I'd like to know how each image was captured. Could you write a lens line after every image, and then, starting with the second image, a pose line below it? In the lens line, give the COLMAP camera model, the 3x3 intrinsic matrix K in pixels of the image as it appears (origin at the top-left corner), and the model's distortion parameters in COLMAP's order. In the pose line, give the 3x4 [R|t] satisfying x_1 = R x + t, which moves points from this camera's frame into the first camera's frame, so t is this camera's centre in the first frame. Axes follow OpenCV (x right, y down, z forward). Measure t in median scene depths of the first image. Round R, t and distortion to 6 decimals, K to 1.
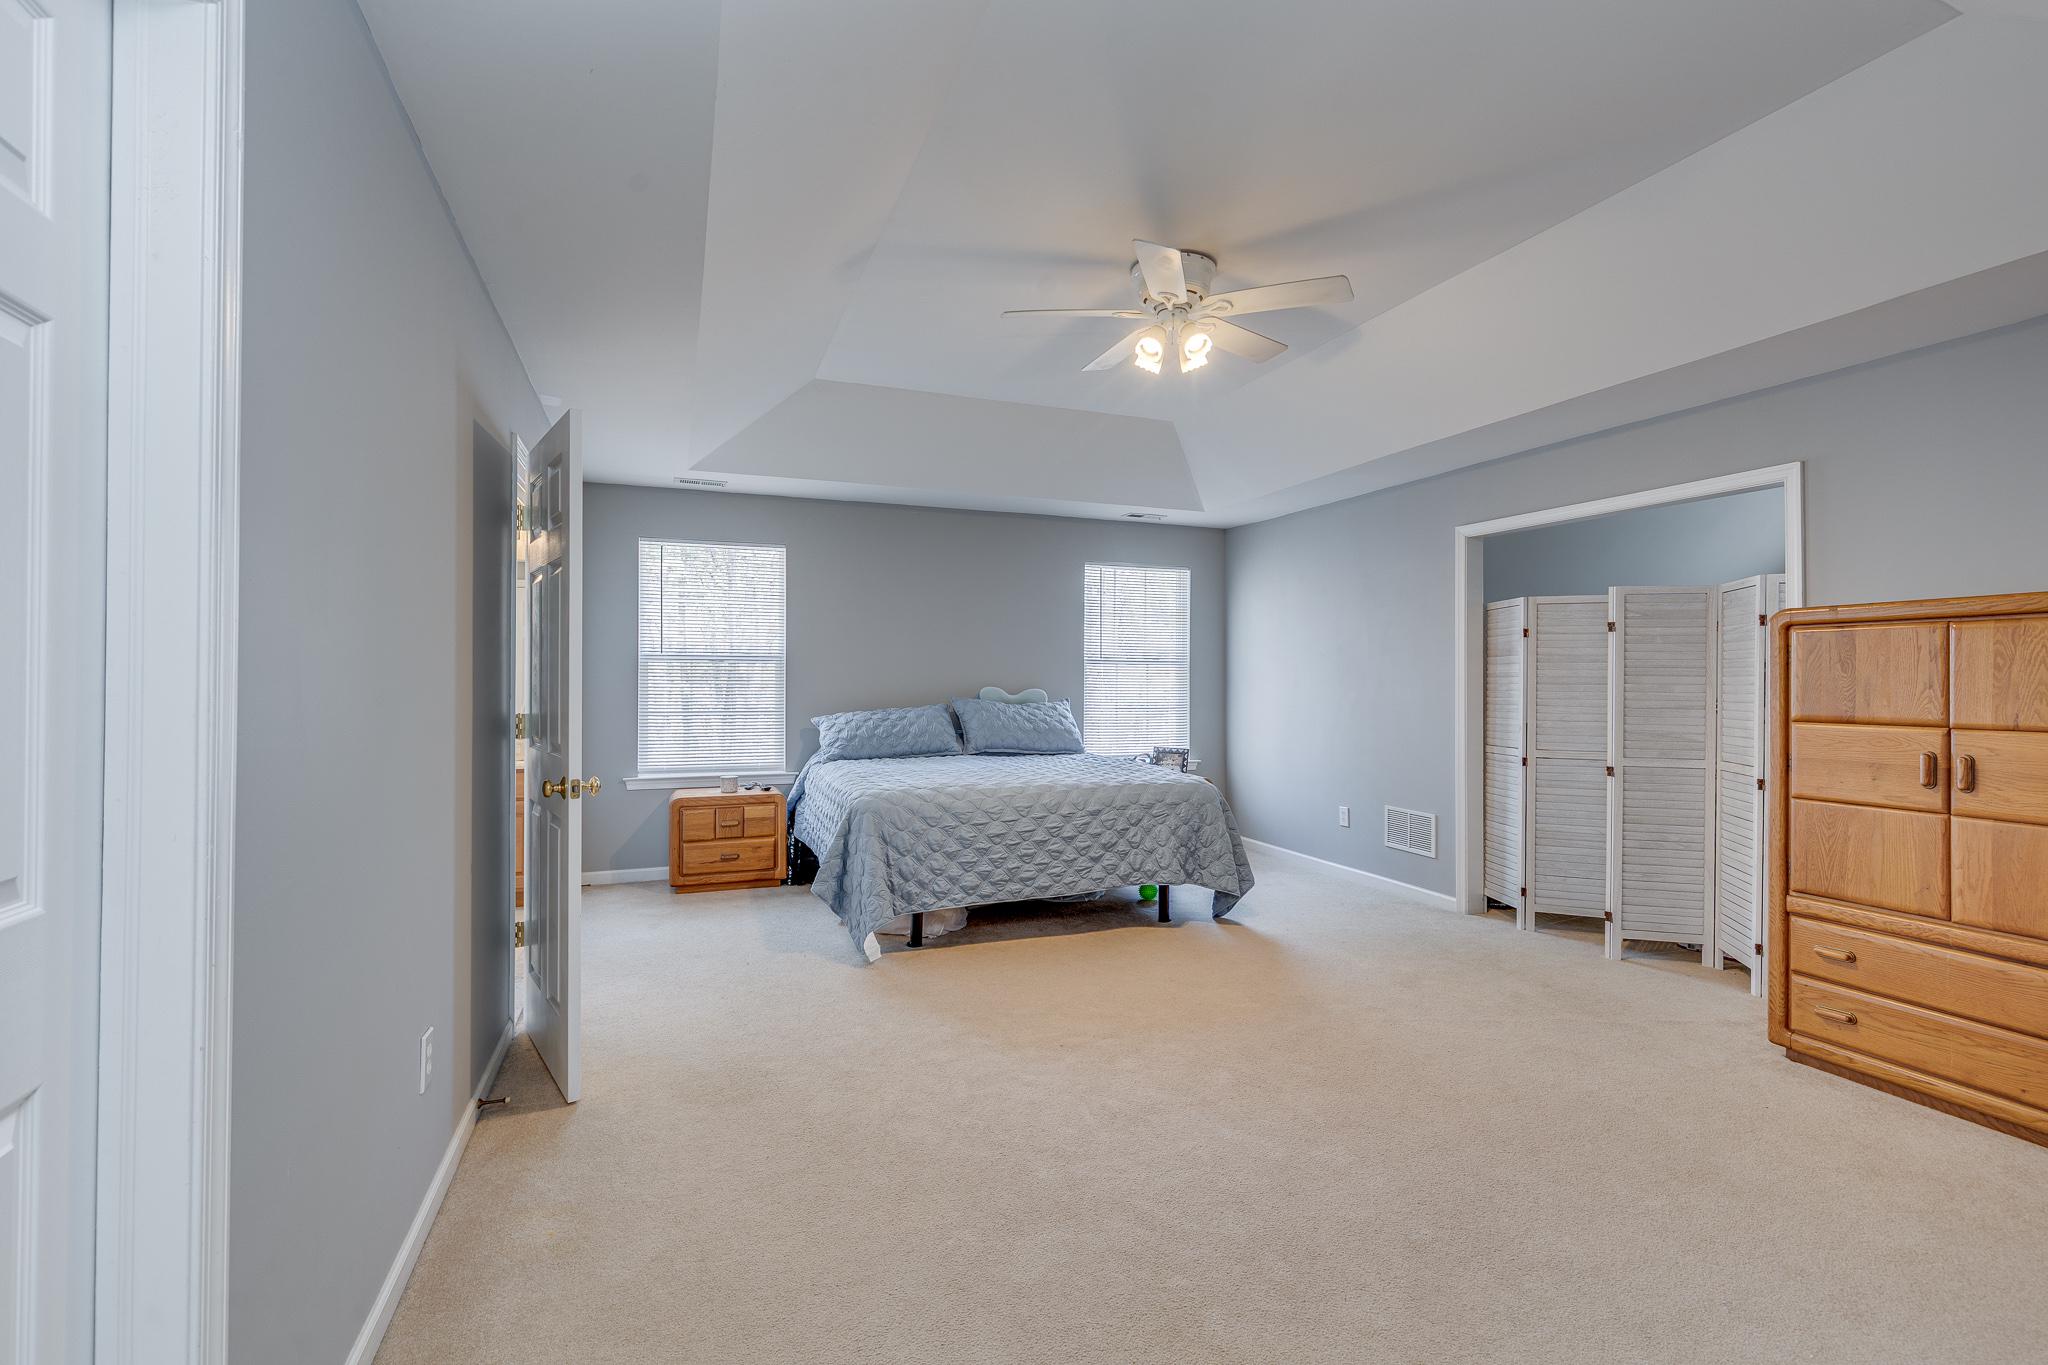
lens RADIAL K [[921.0, 0, 1022.8], [0, 921.0, 676.0], [0, 0, 1]] dist [0.009324, -0.002562]
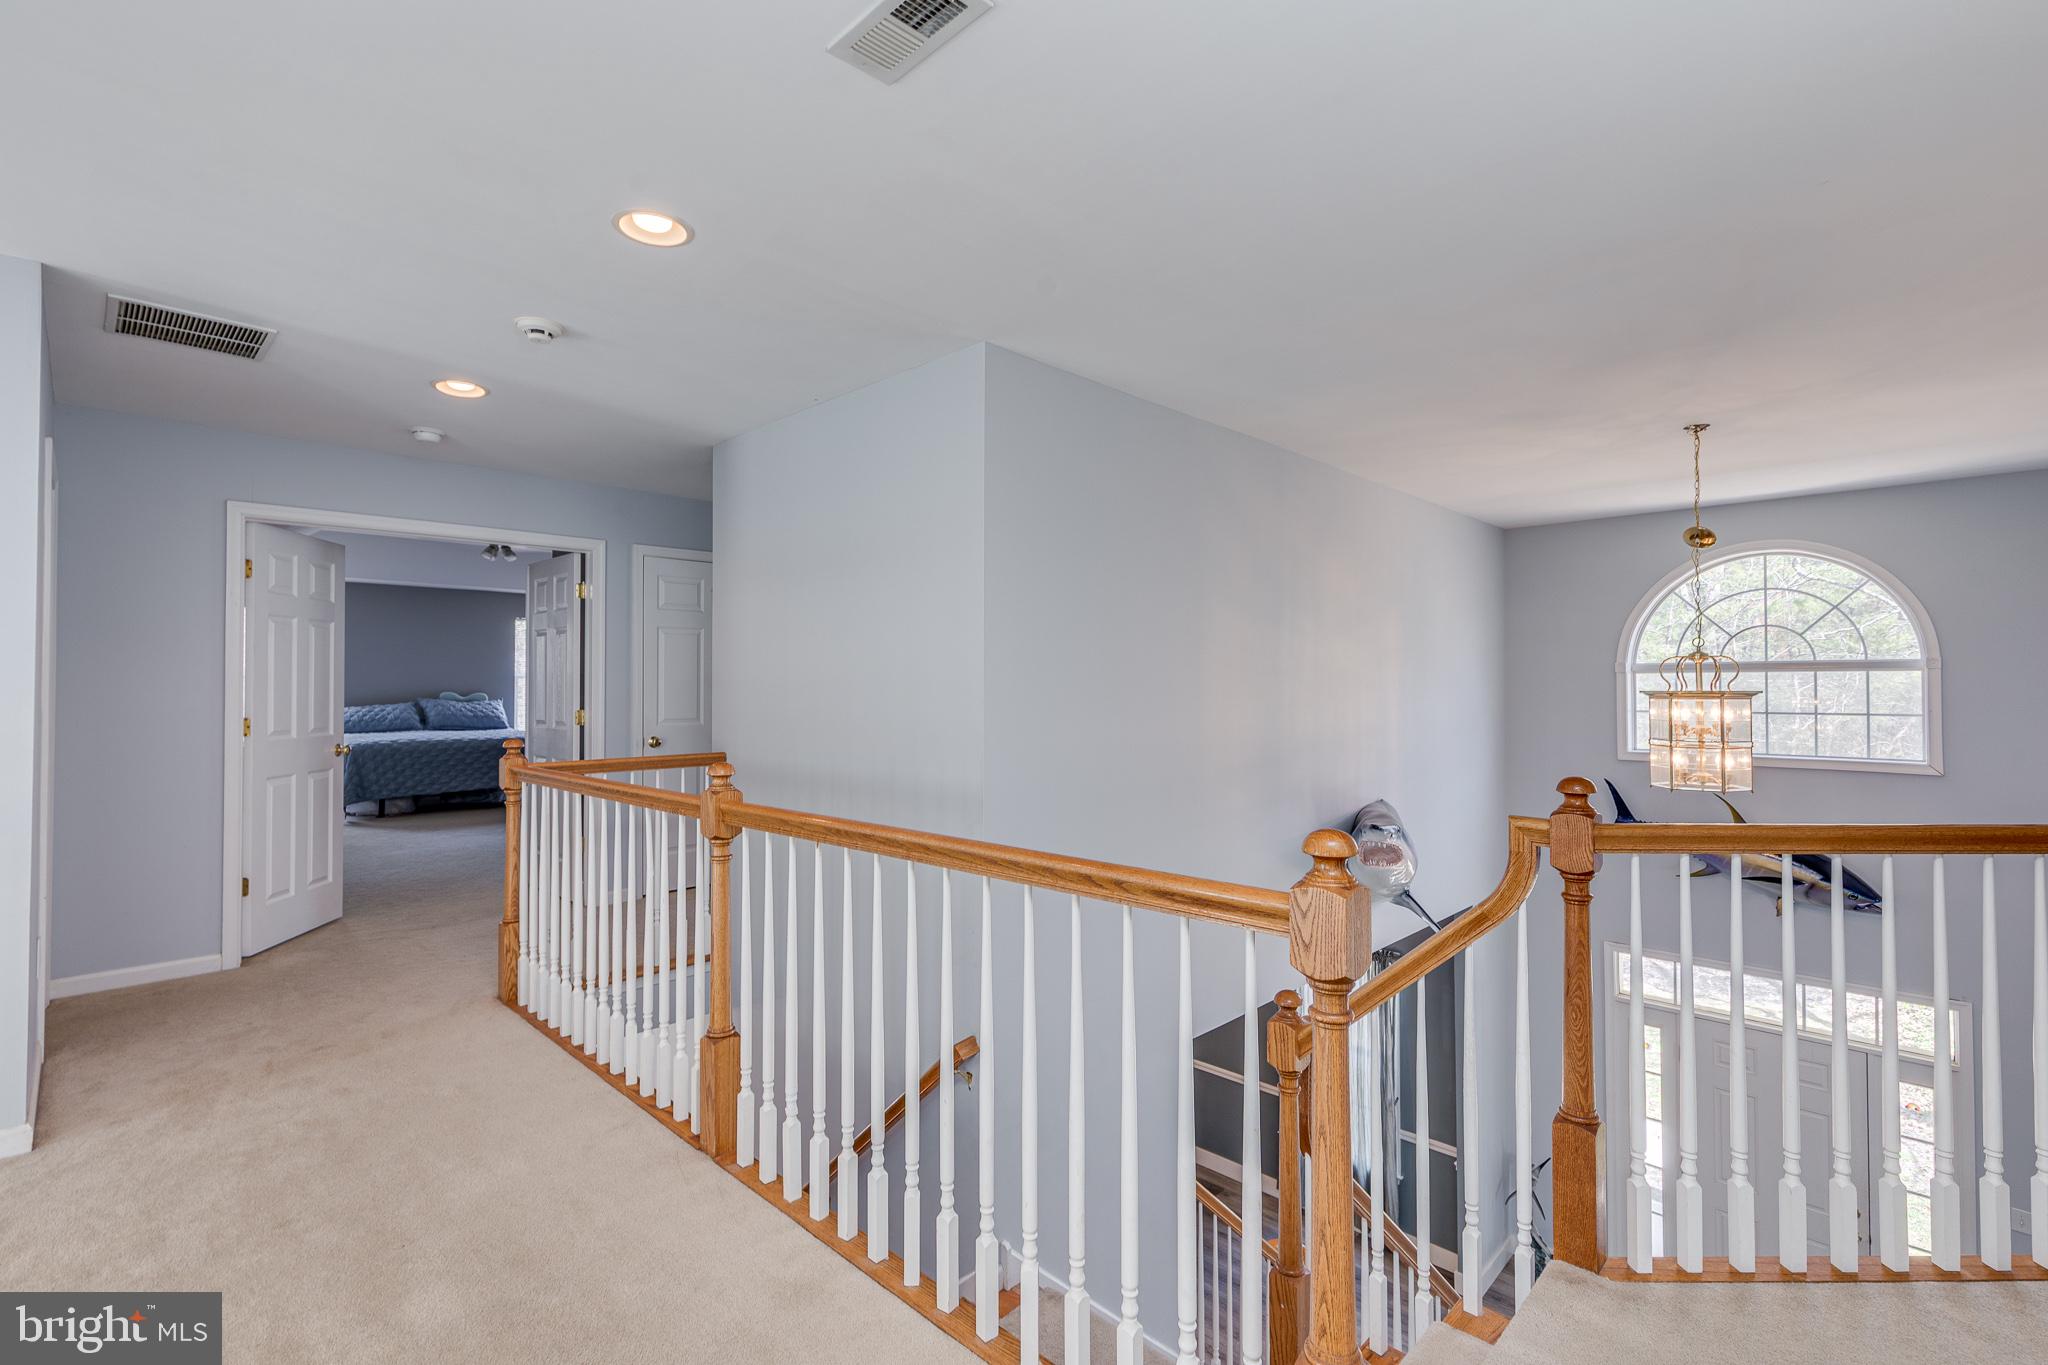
lens RADIAL K [[921.0, 0, 1022.8], [0, 921.0, 676.0], [0, 0, 1]] dist [0.009324, -0.002562]
pose [[0.909909, -0.000916, 0.414808, 0.311457], [0.001095, 0.999999, -0.000193, -0.022477], [-0.414807, 0.000630, 0.909909, -1.391874]]
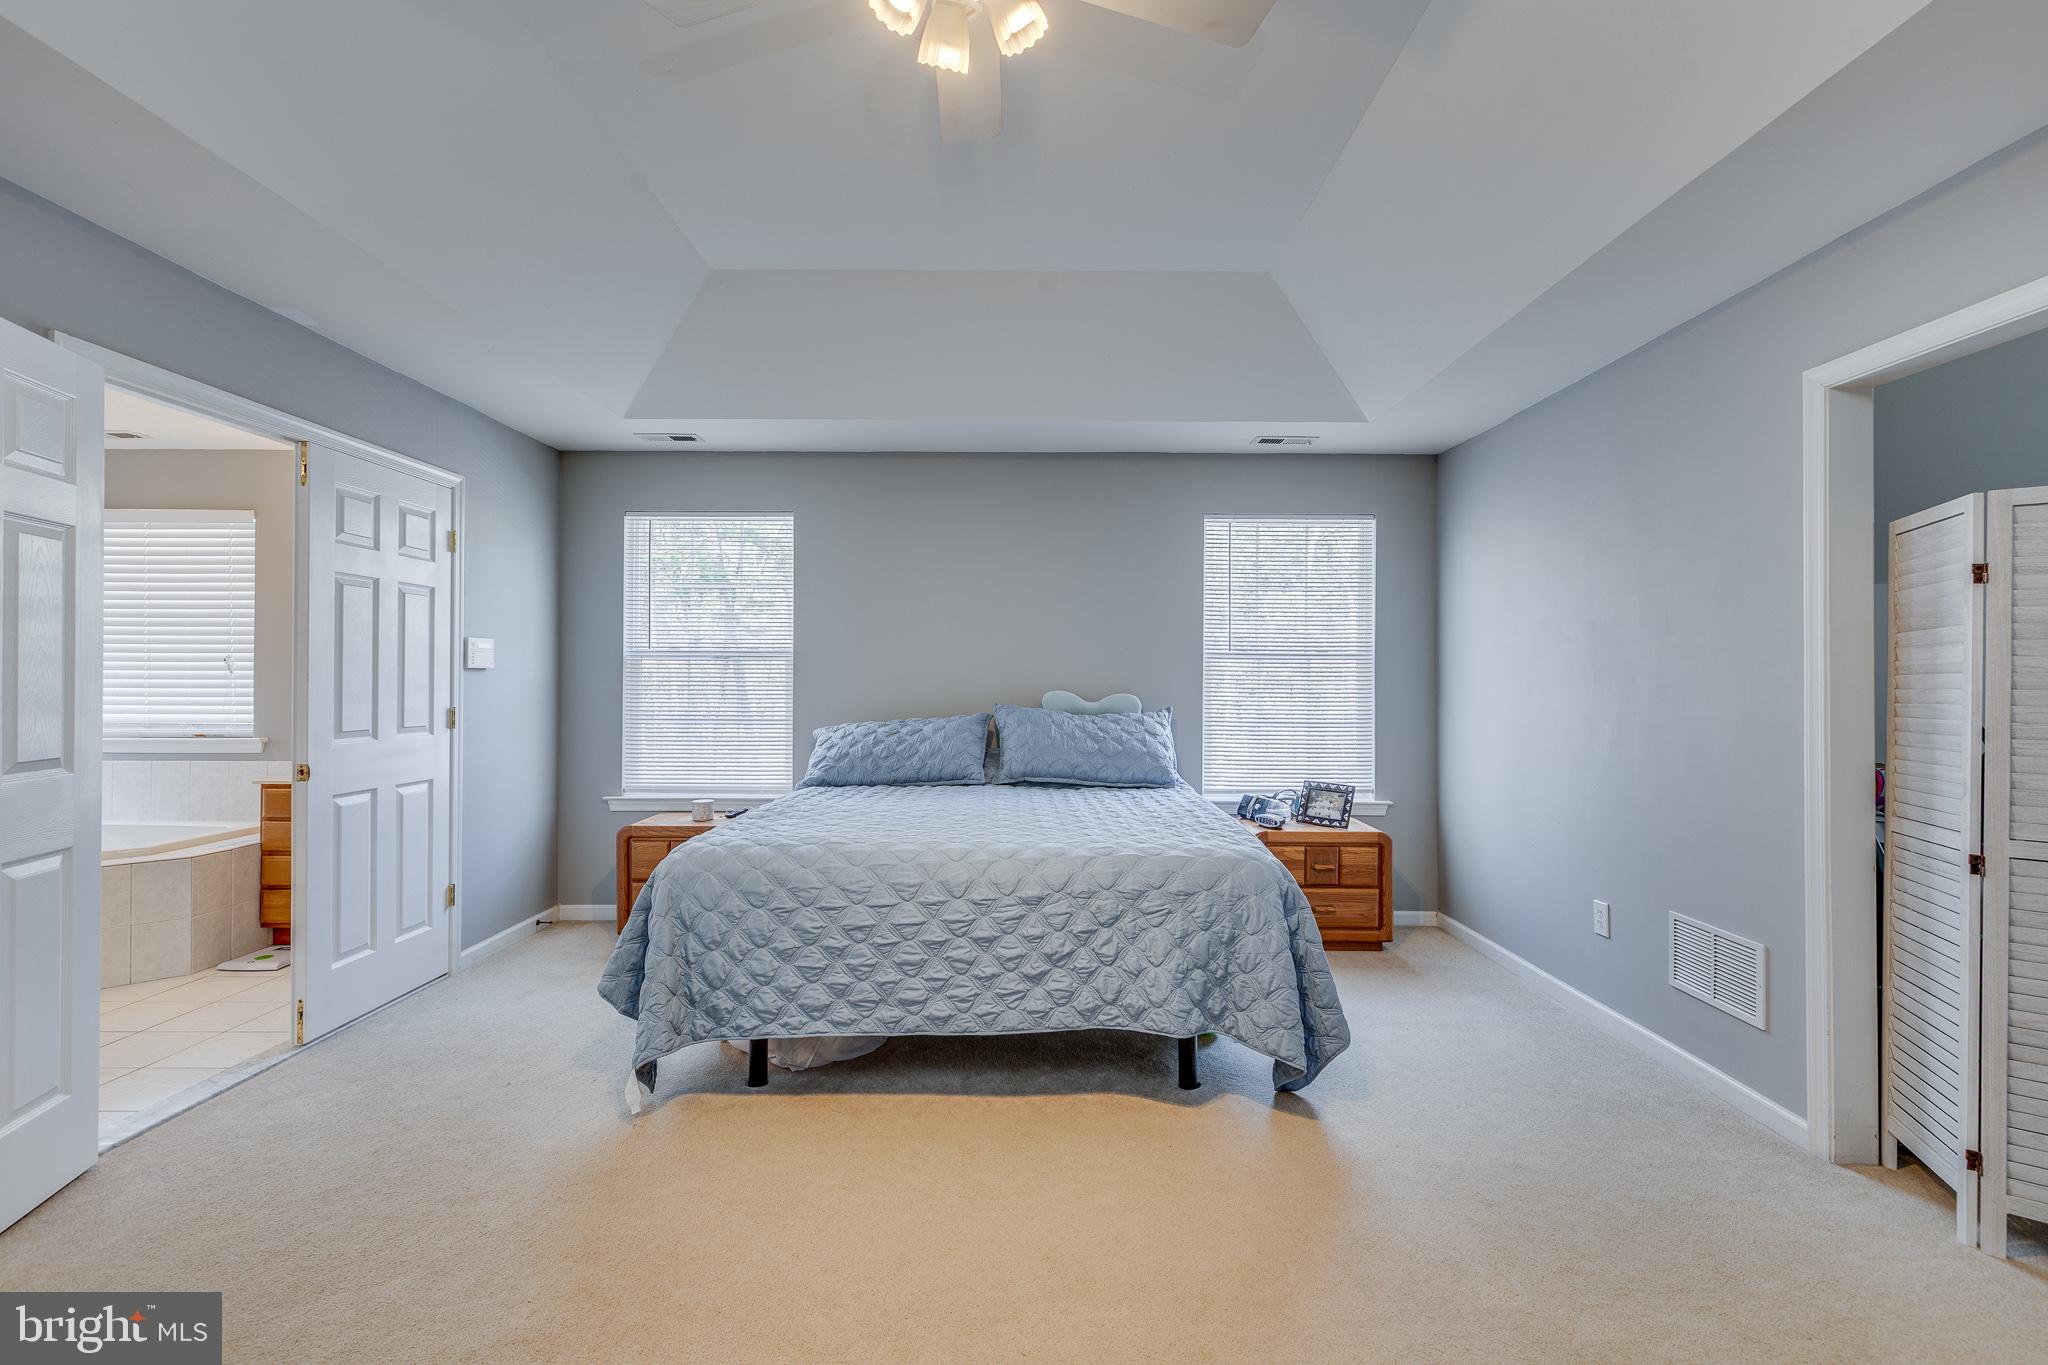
lens RADIAL K [[917.7, 0, 1024.0], [0, 917.7, 682.5], [0, 0, 1]] dist [0.008639, 0.000432]
pose [[0.935127, 0.001208, -0.354311, 0.274057], [-0.000487, 0.999998, 0.002125, 0.004842], [0.354313, -0.001814, 0.935125, 0.423108]]
